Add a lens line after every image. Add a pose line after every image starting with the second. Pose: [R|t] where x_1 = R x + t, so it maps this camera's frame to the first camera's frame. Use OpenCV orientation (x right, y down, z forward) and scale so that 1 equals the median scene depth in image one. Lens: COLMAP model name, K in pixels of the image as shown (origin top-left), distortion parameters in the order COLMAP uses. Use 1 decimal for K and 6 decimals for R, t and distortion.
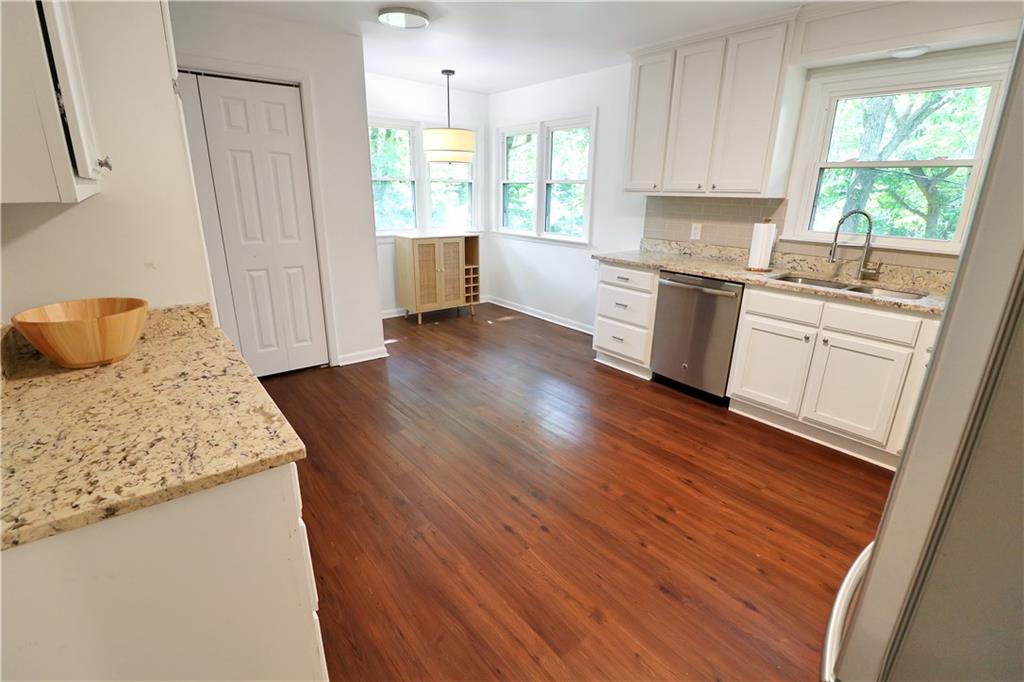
lens RADIAL K [[501.1, 0, 512.0], [0, 501.1, 341.0], [0, 0, 1]] dist [-0.001663, -0.000702]
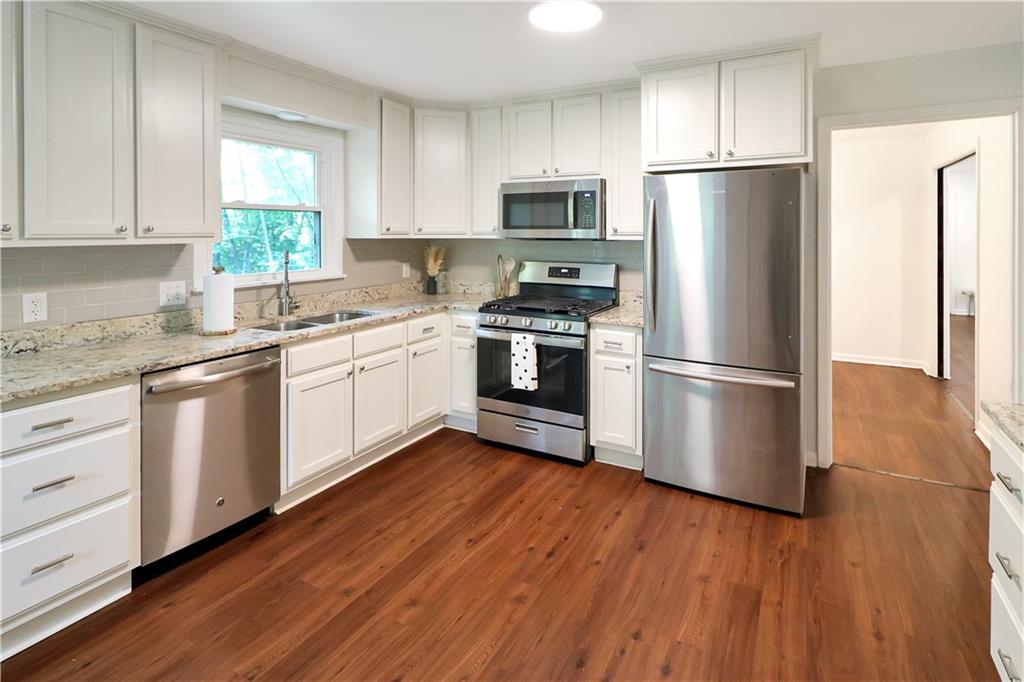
lens RADIAL K [[521.0, 0, 512.8], [0, 521.0, 224.2], [0, 0, 1]] dist [-0.001608, -0.000168]
pose [[-0.385187, -0.001262, 0.922838, -0.538145], [0.264720, 0.957822, 0.111803, -0.349479], [-0.884055, 0.287359, -0.368607, 1.096468]]
